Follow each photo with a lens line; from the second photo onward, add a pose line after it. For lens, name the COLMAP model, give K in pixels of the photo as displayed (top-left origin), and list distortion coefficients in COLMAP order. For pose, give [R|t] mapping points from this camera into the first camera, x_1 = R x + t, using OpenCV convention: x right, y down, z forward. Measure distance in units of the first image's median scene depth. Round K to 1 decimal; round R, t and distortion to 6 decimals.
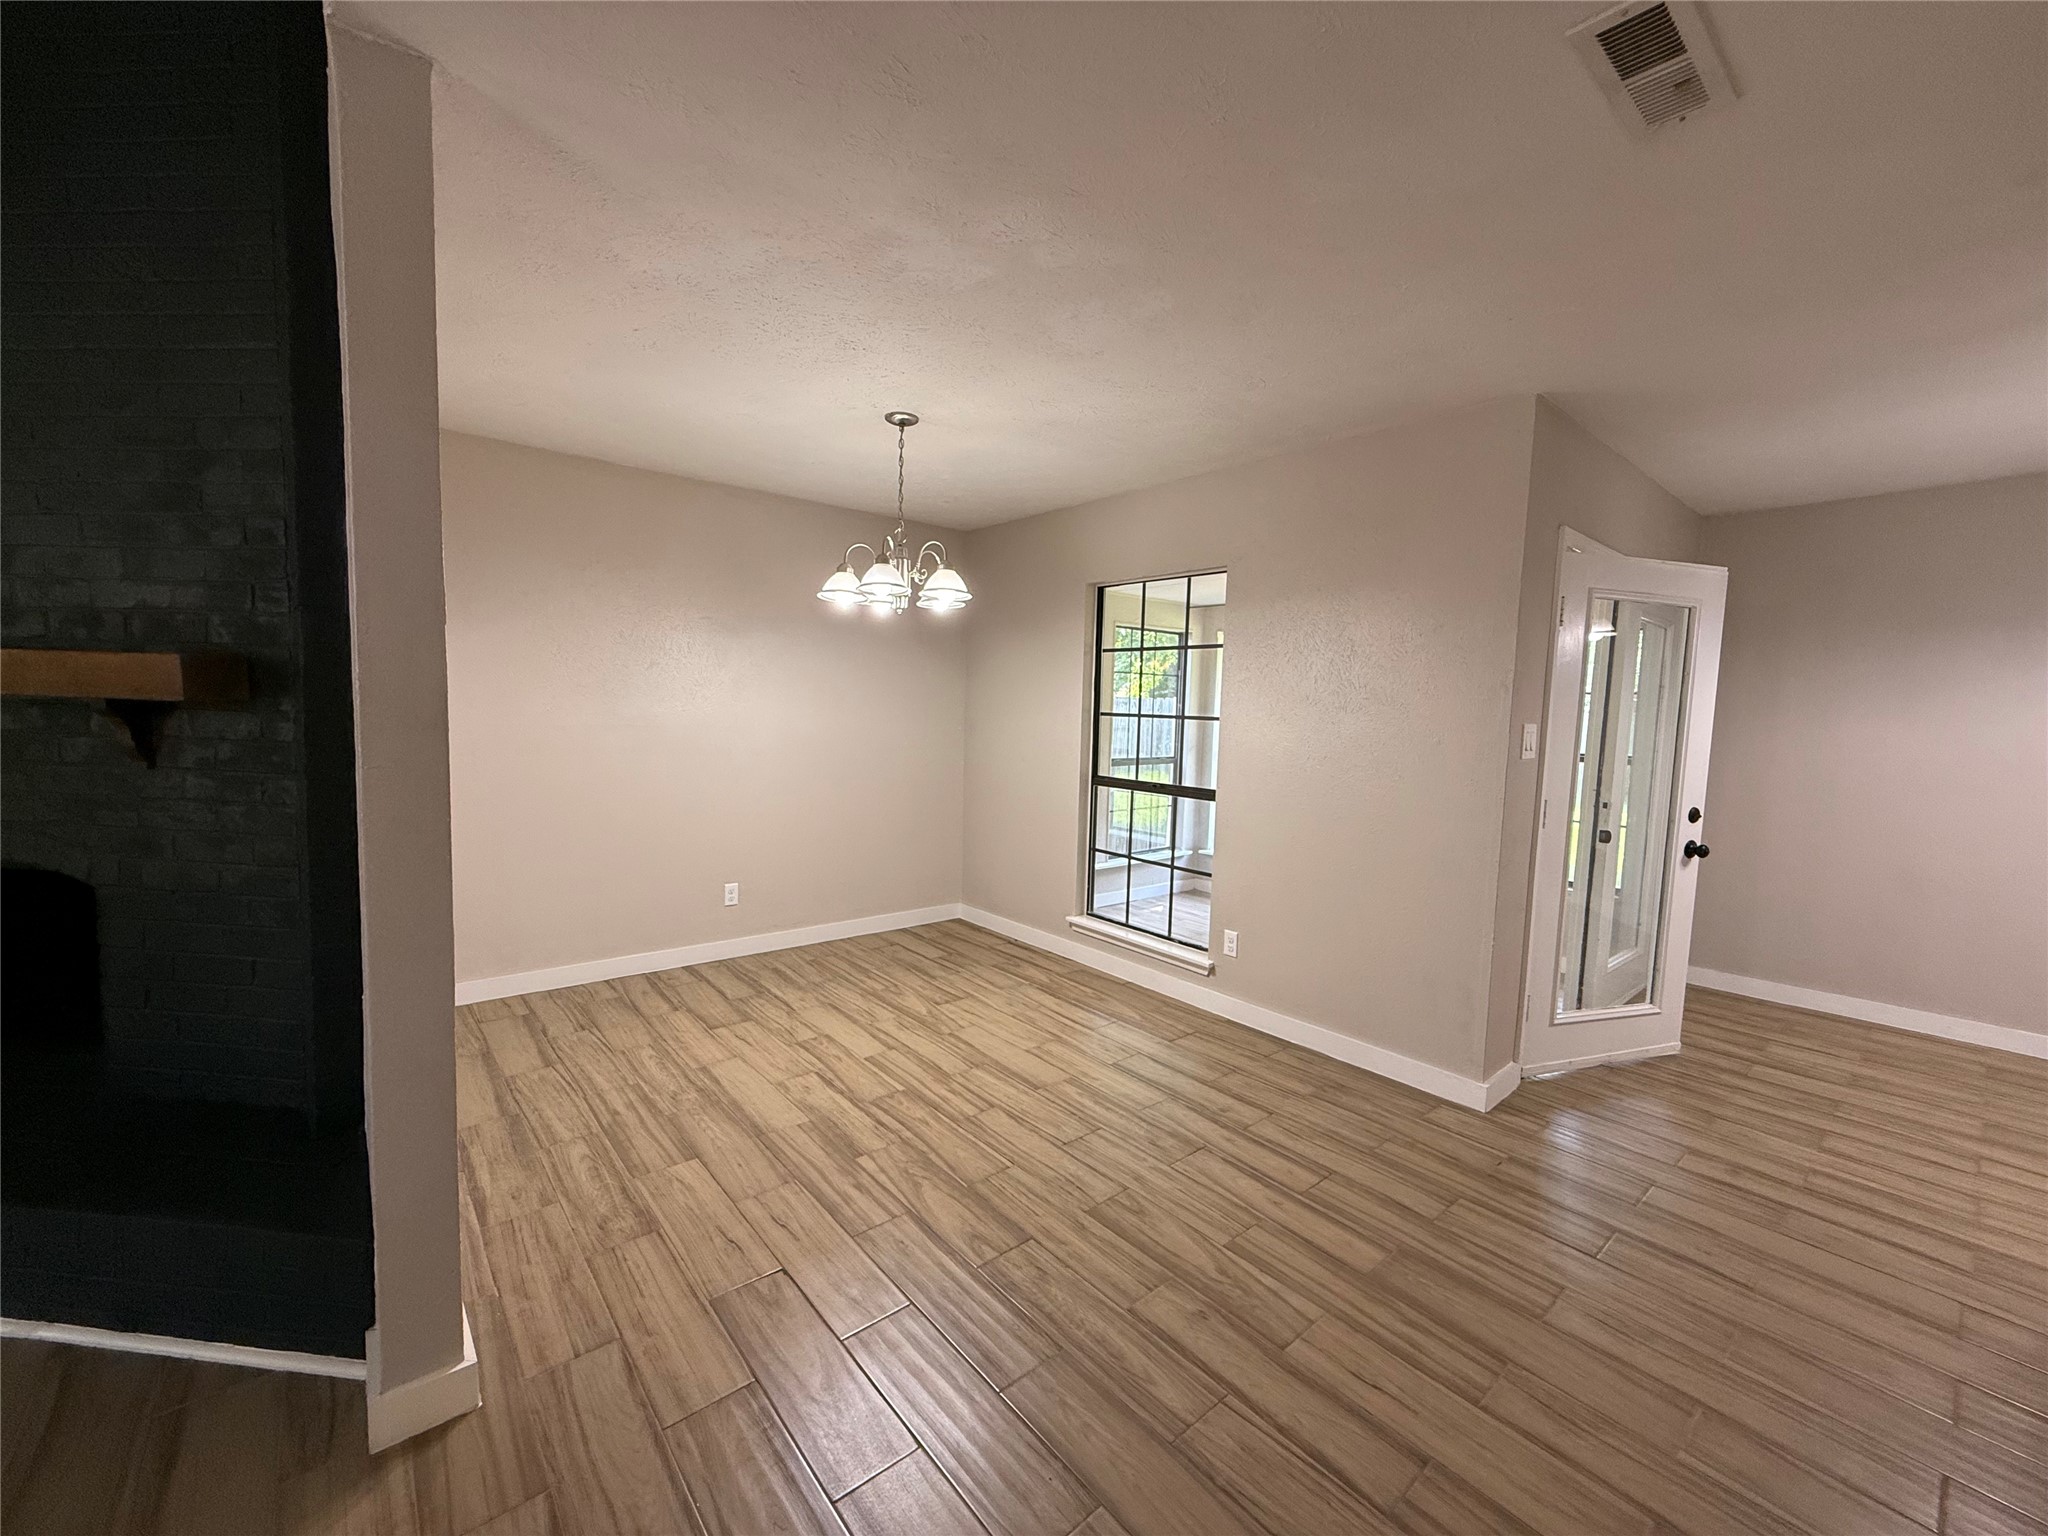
lens RADIAL K [[815.6, 0, 1027.6], [0, 815.6, 771.8], [0, 0, 1]] dist [0.001013, -0.000620]
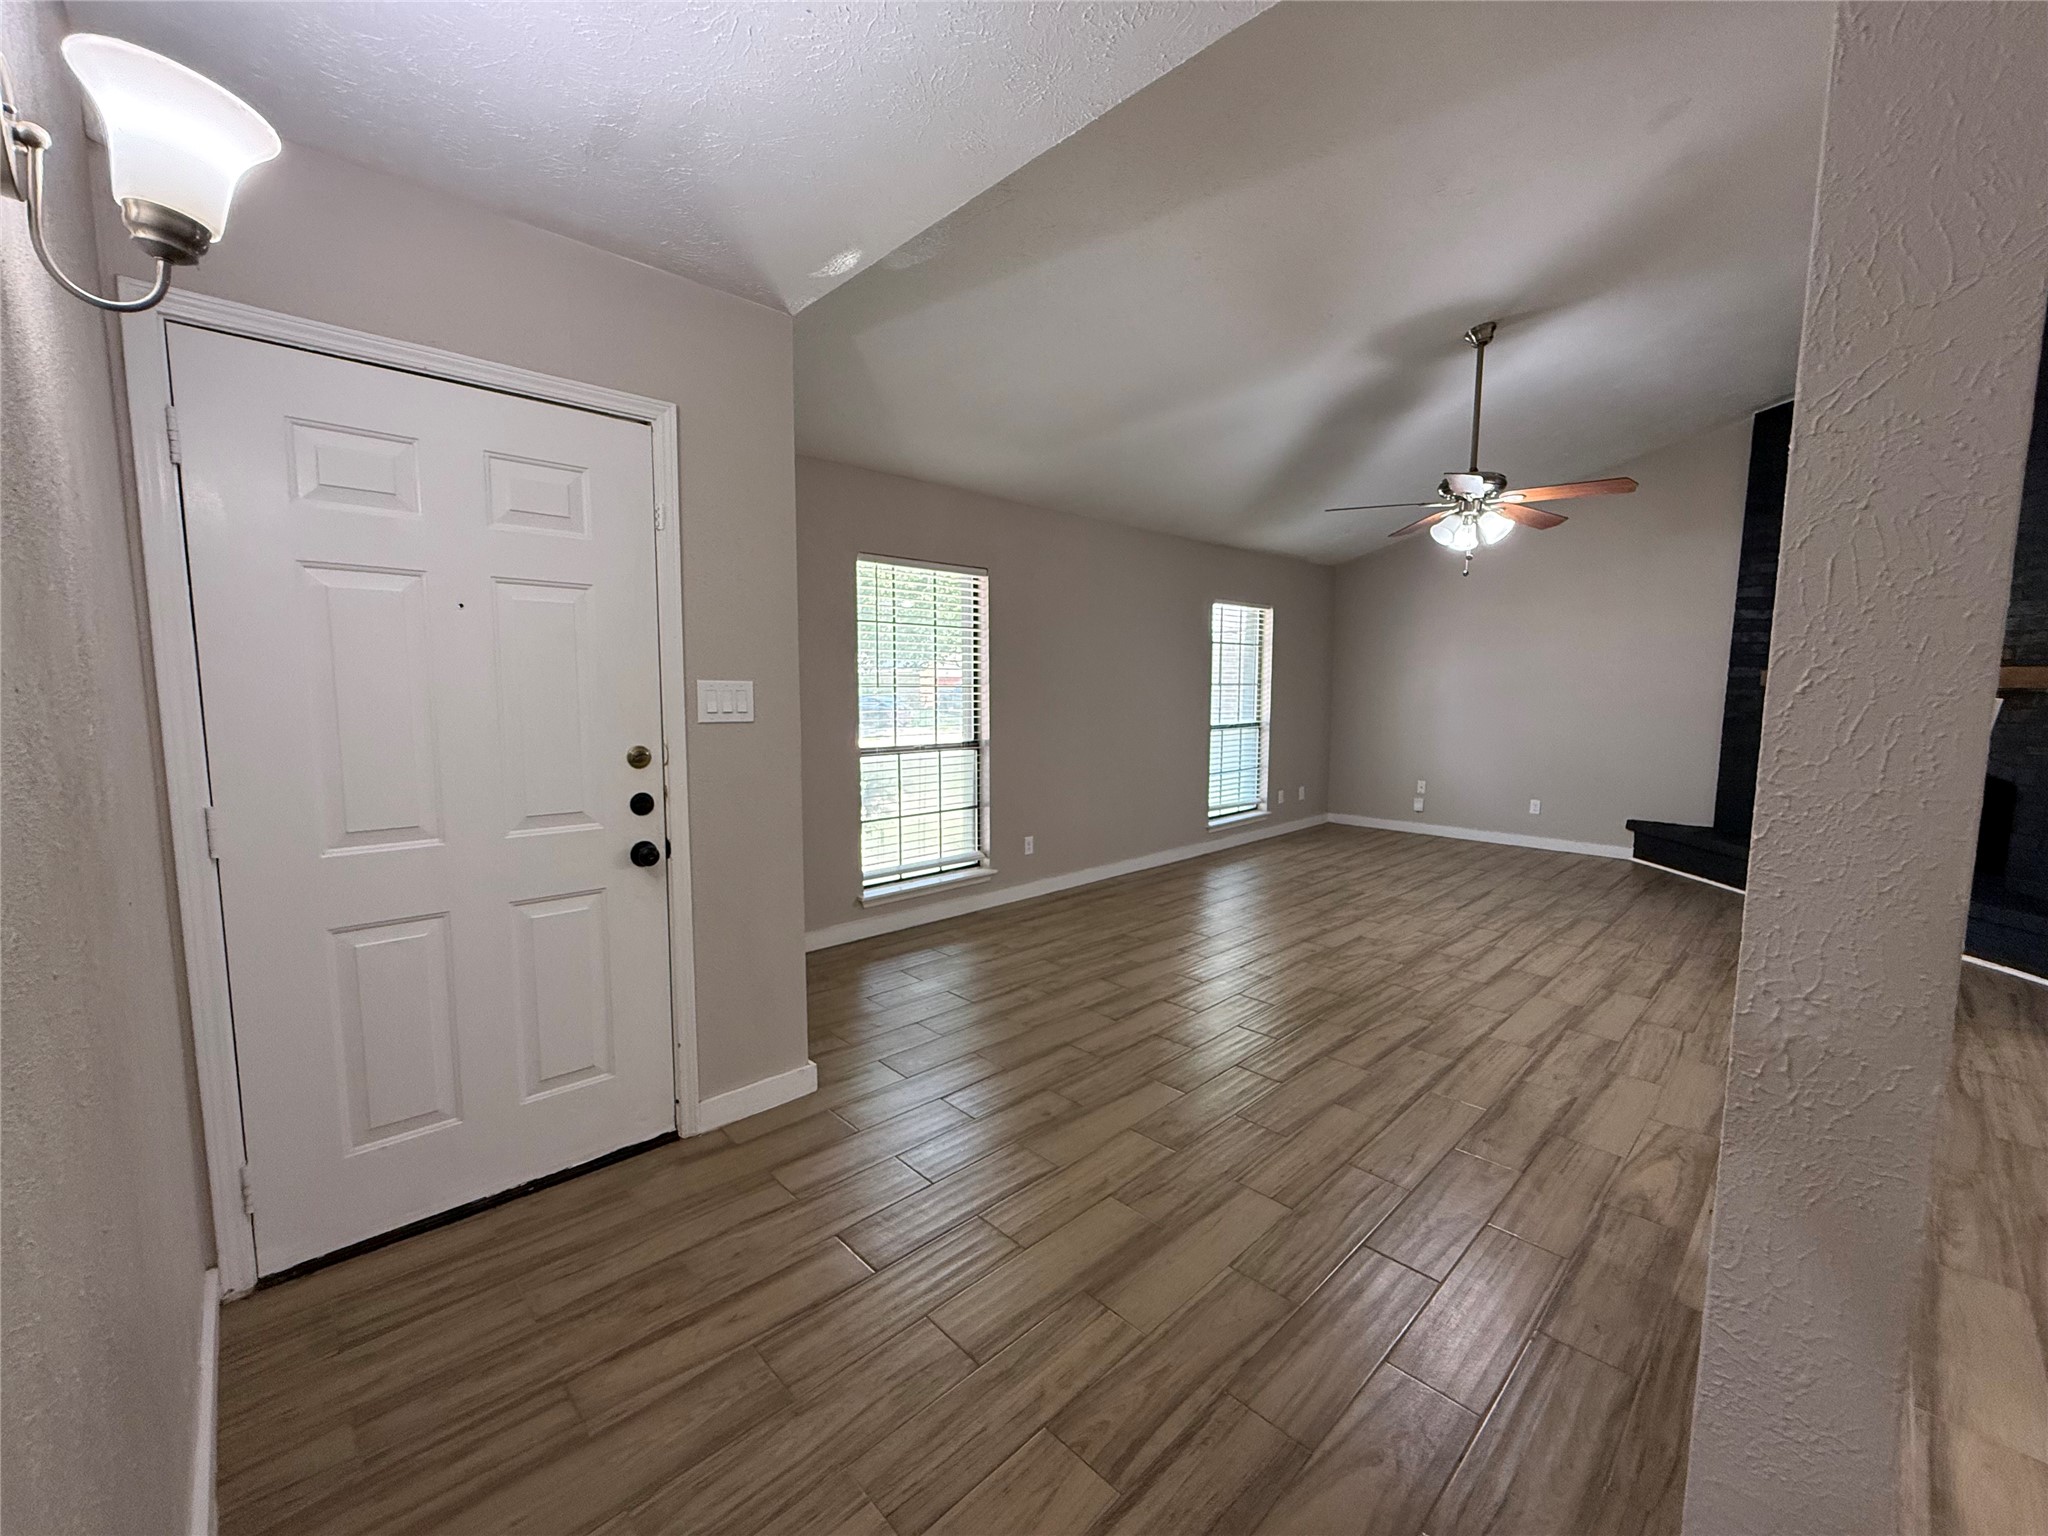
lens RADIAL K [[815.6, 0, 1023.7], [0, 815.6, 775.0], [0, 0, 1]] dist [0.001013, -0.000620]
pose [[0.060151, 0.083364, -0.994702, 0.686704], [-0.083152, 0.993461, 0.078231, 0.163107], [0.994720, 0.078006, 0.066690, -1.541452]]
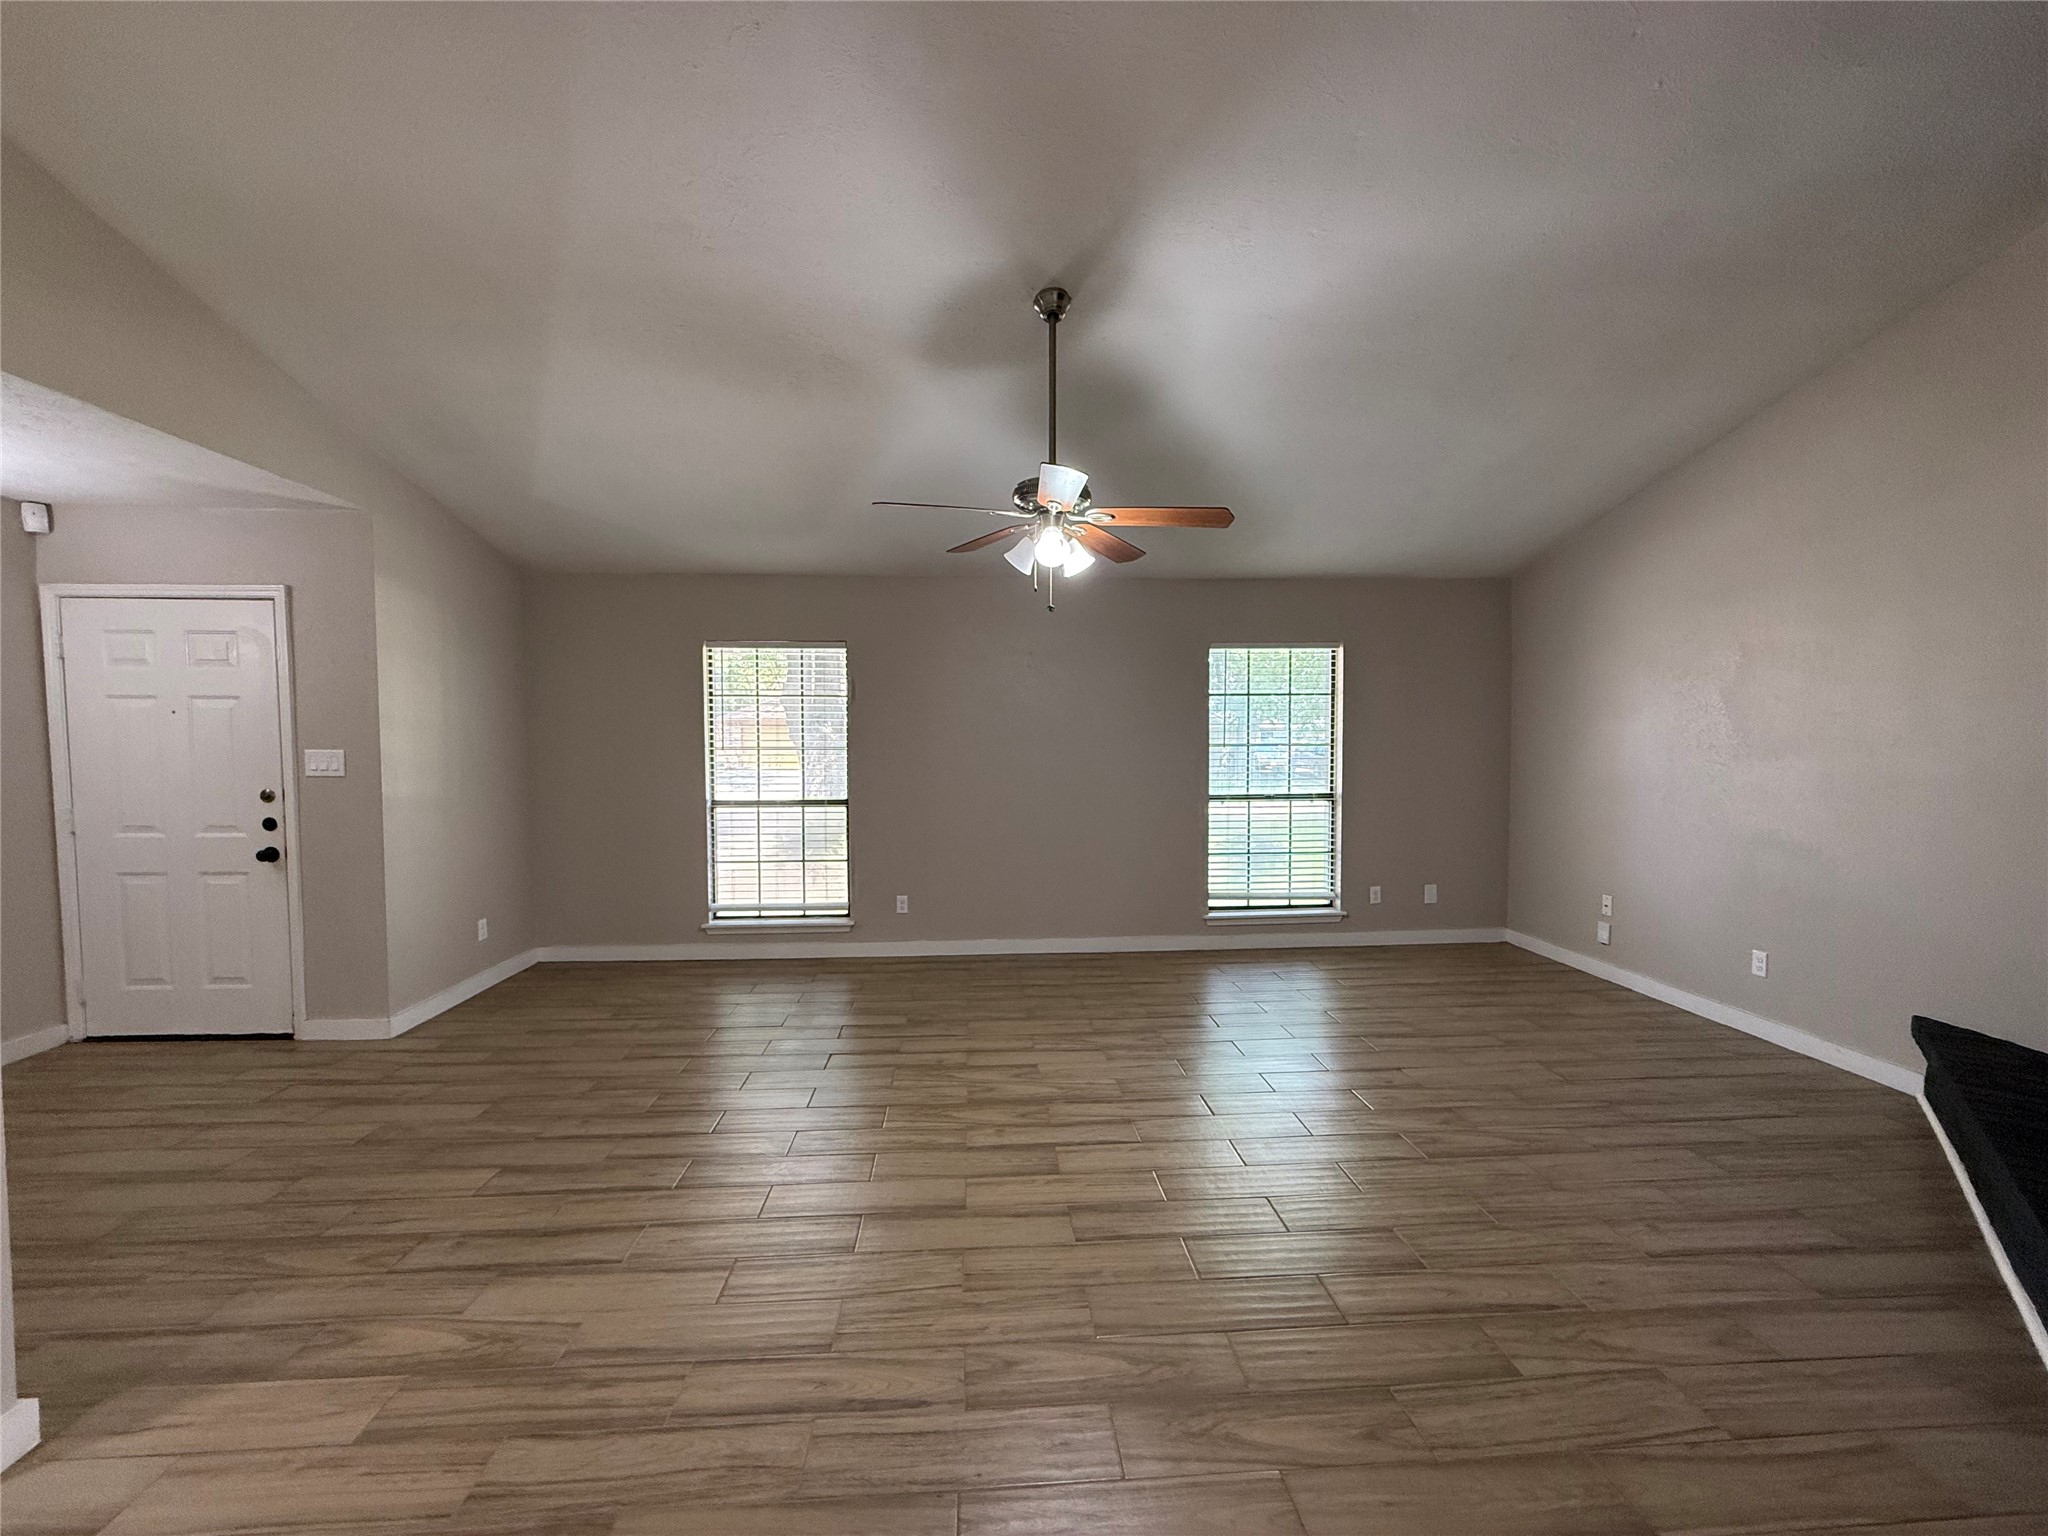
lens RADIAL K [[815.6, 0, 1024.9], [0, 815.6, 773.6], [0, 0, 1]] dist [0.001013, -0.000620]
pose [[-0.594524, 0.009874, -0.804017, 0.031854], [-0.080006, 0.994236, 0.071370, -0.044654], [0.800088, 0.106757, -0.590307, 0.417348]]
